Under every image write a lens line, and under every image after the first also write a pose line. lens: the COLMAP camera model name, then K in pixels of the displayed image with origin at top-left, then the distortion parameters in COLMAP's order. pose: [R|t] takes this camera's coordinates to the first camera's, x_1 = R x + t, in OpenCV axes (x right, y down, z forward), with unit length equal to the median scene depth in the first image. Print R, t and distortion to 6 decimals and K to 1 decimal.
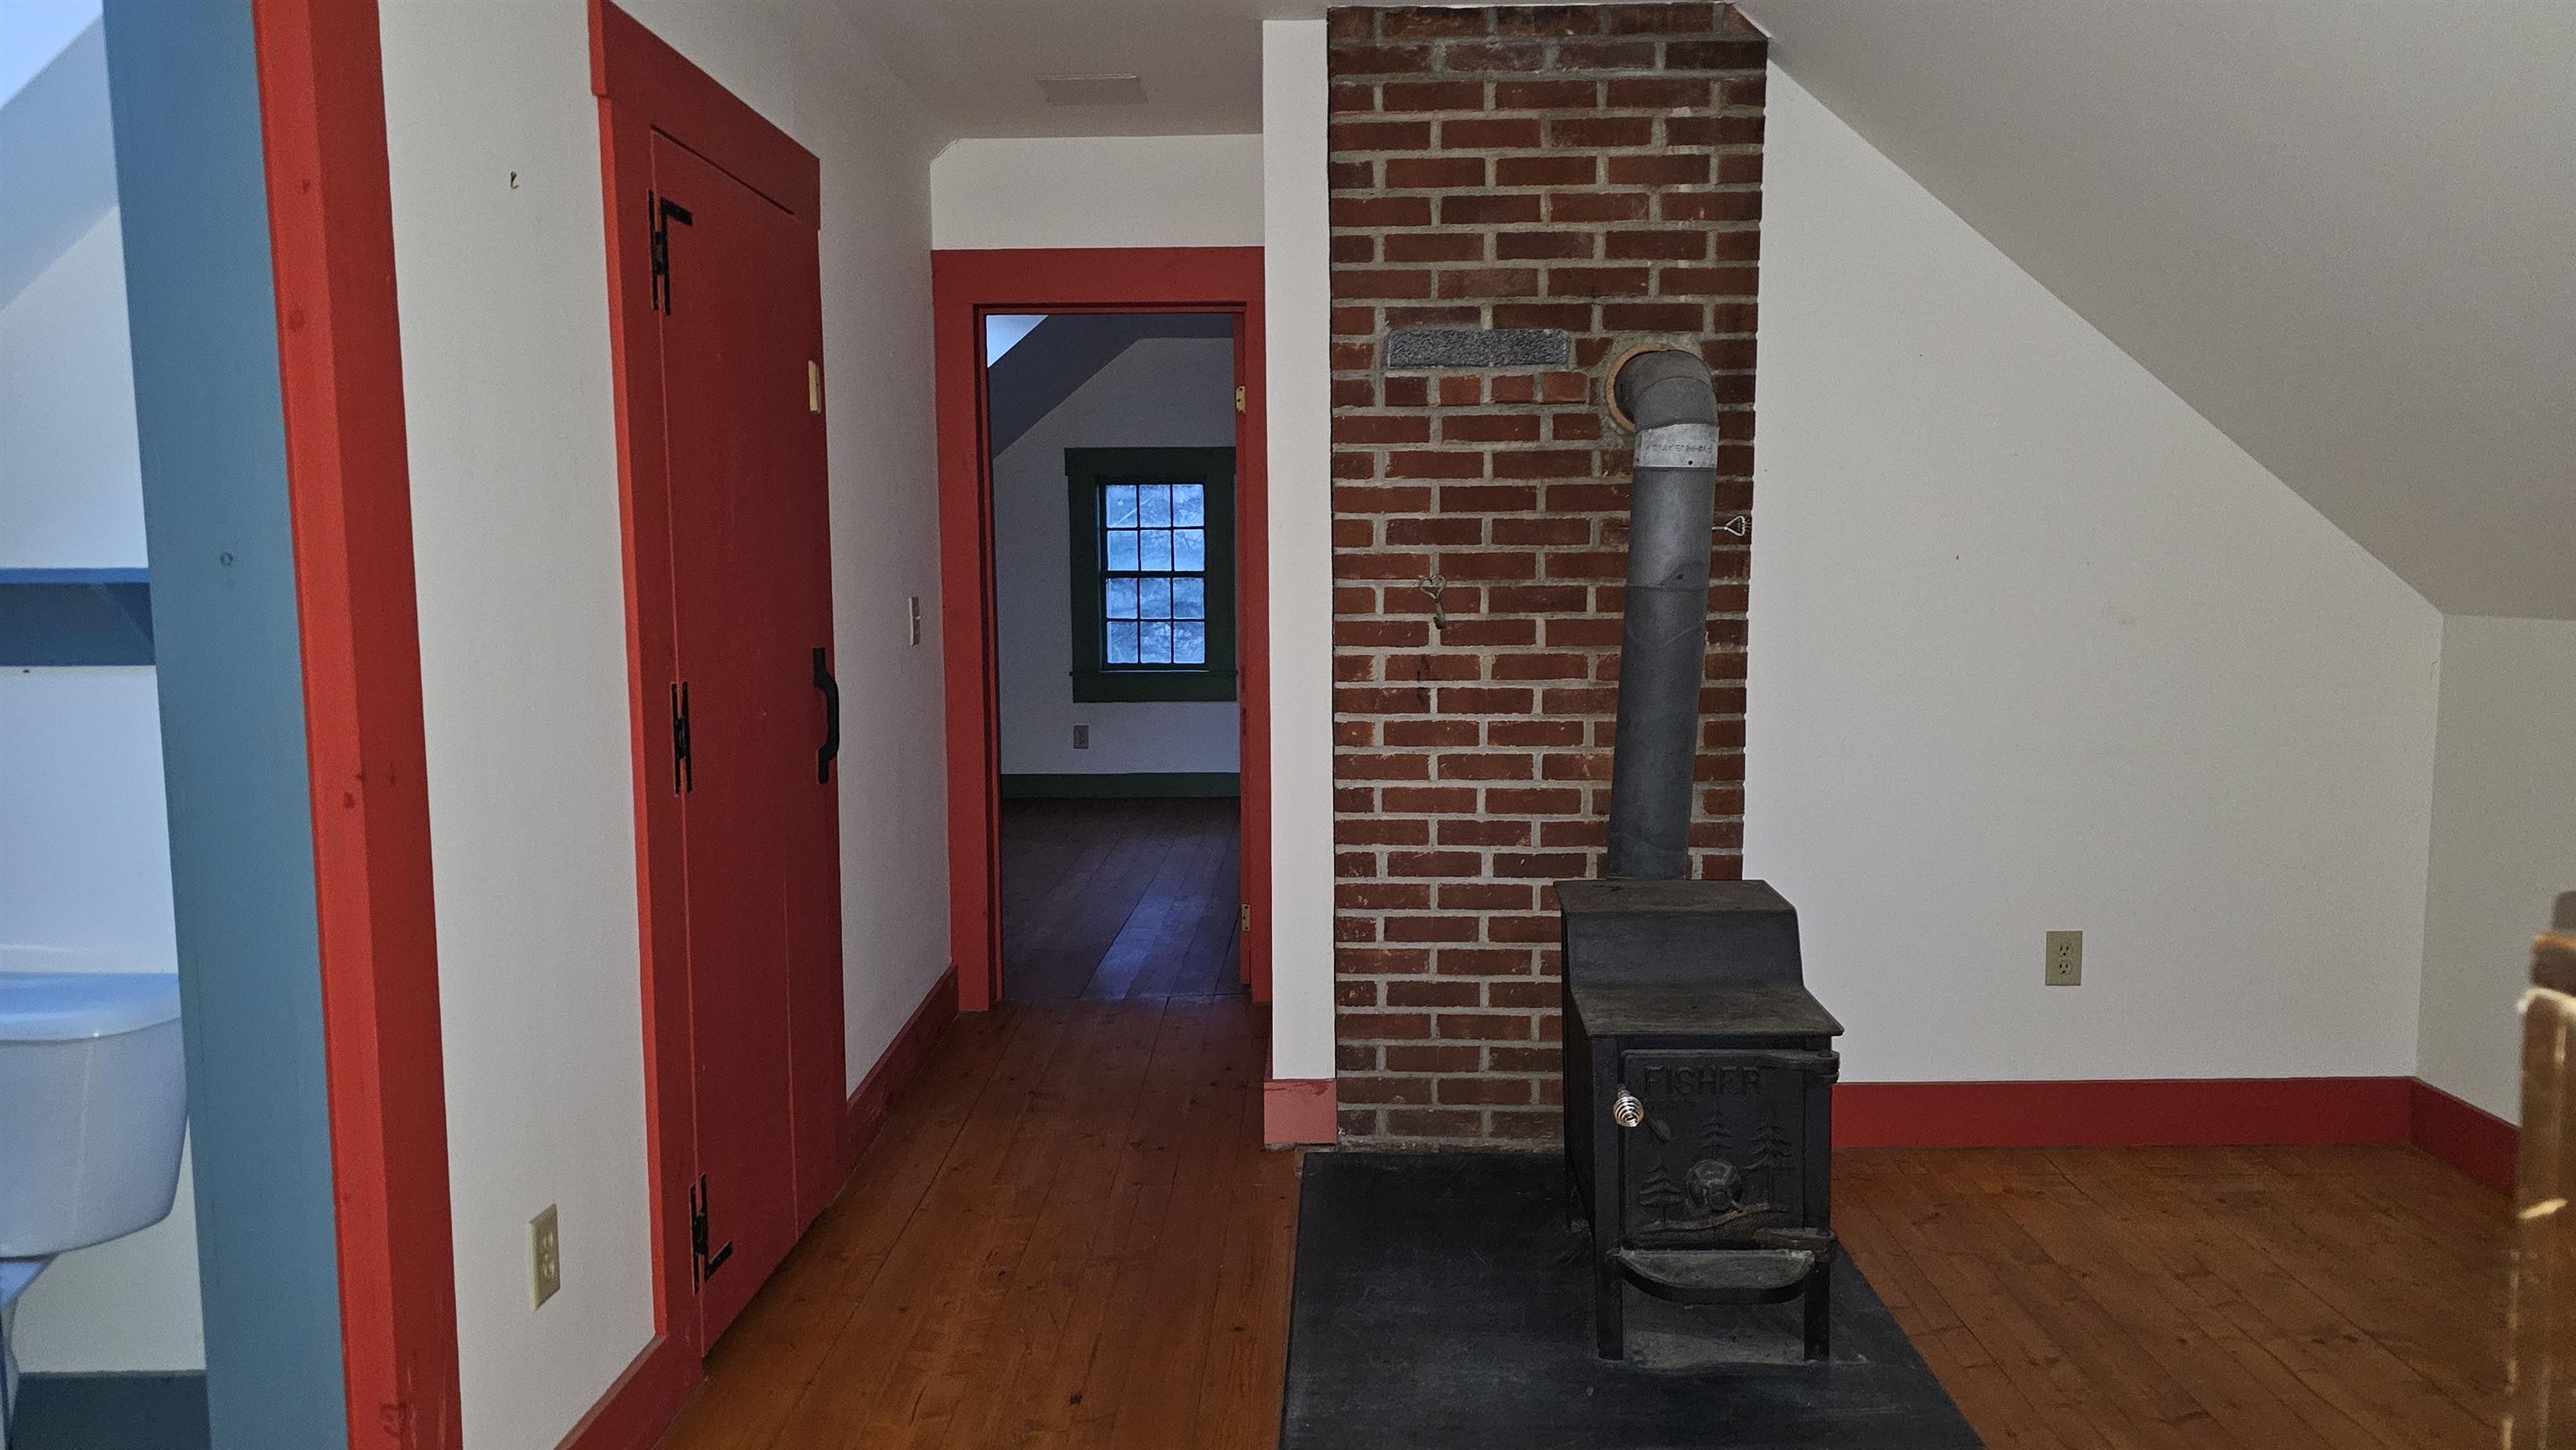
lens RADIAL K [[1730.7, 0, 1296.9], [0, 1730.7, 711.8], [0, 0, 1]] dist [0.160871, -0.176677]
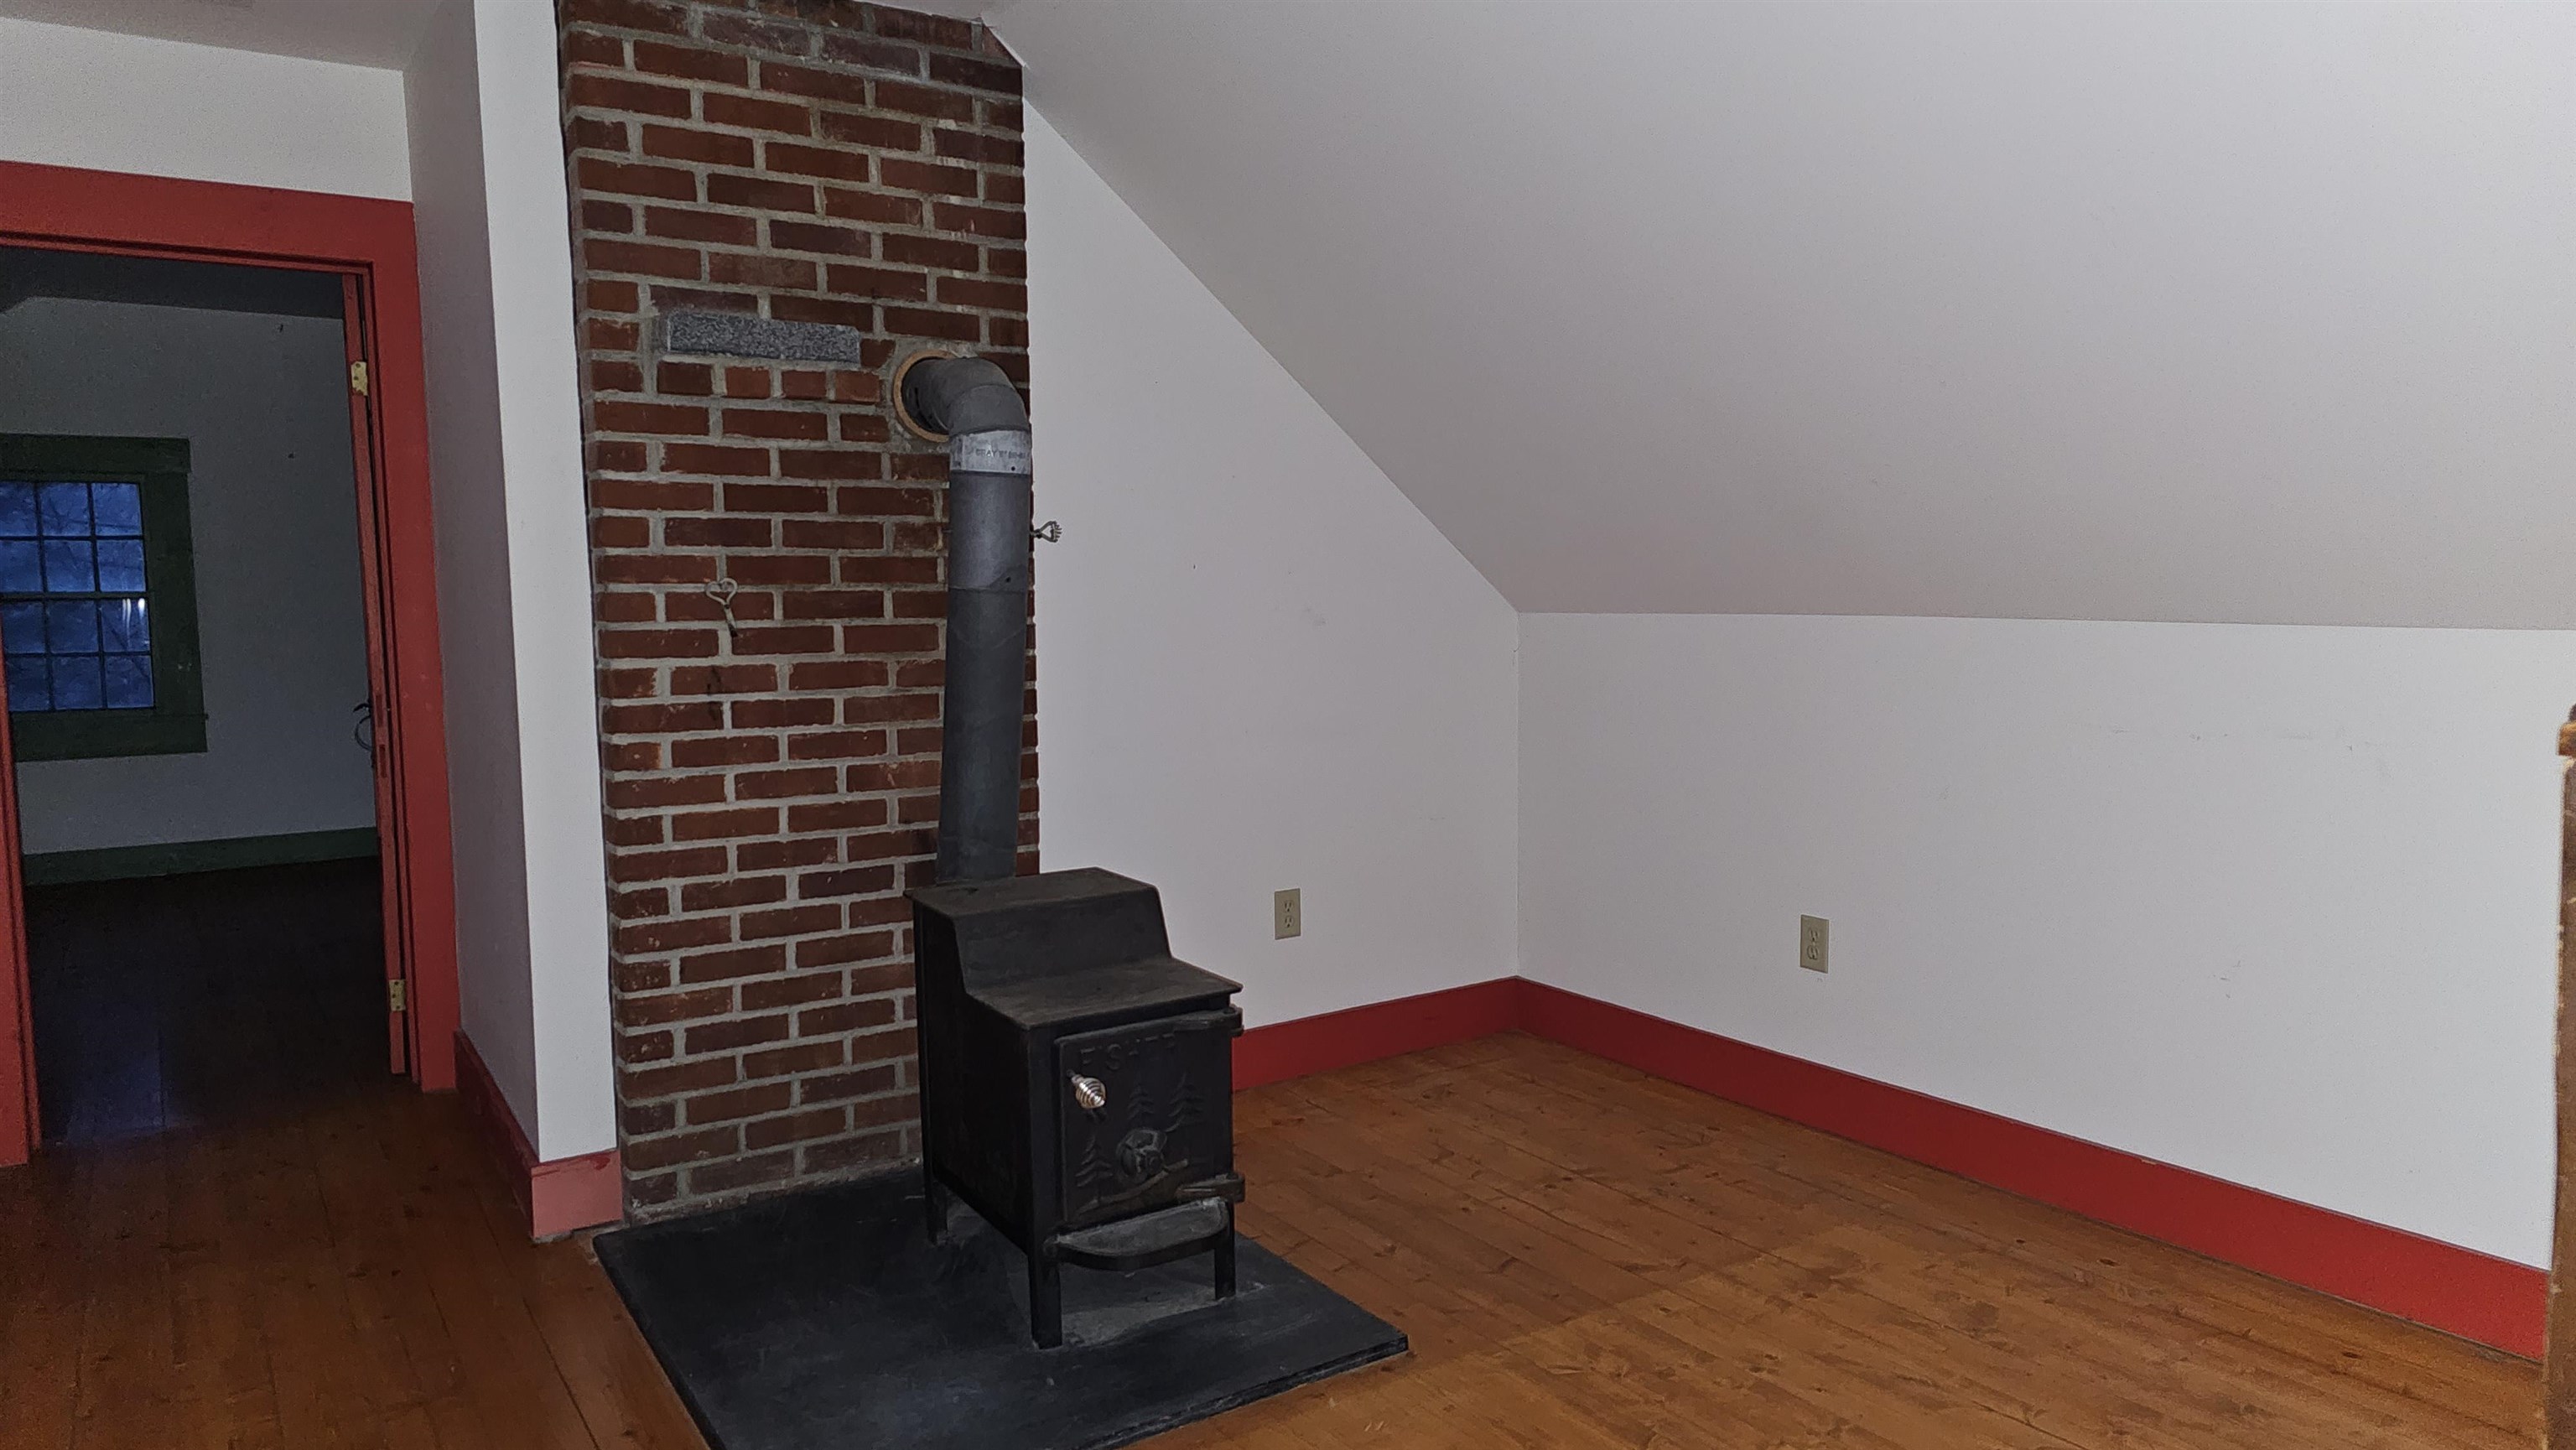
lens RADIAL K [[1730.7, 0, 1296.9], [0, 1730.7, 711.8], [0, 0, 1]] dist [0.160871, -0.176677]
pose [[0.836812, -0.045794, 0.545572, -0.179602], [0.054491, 0.998514, 0.000234, 0.008068], [-0.544772, 0.029533, 0.838064, 0.050429]]
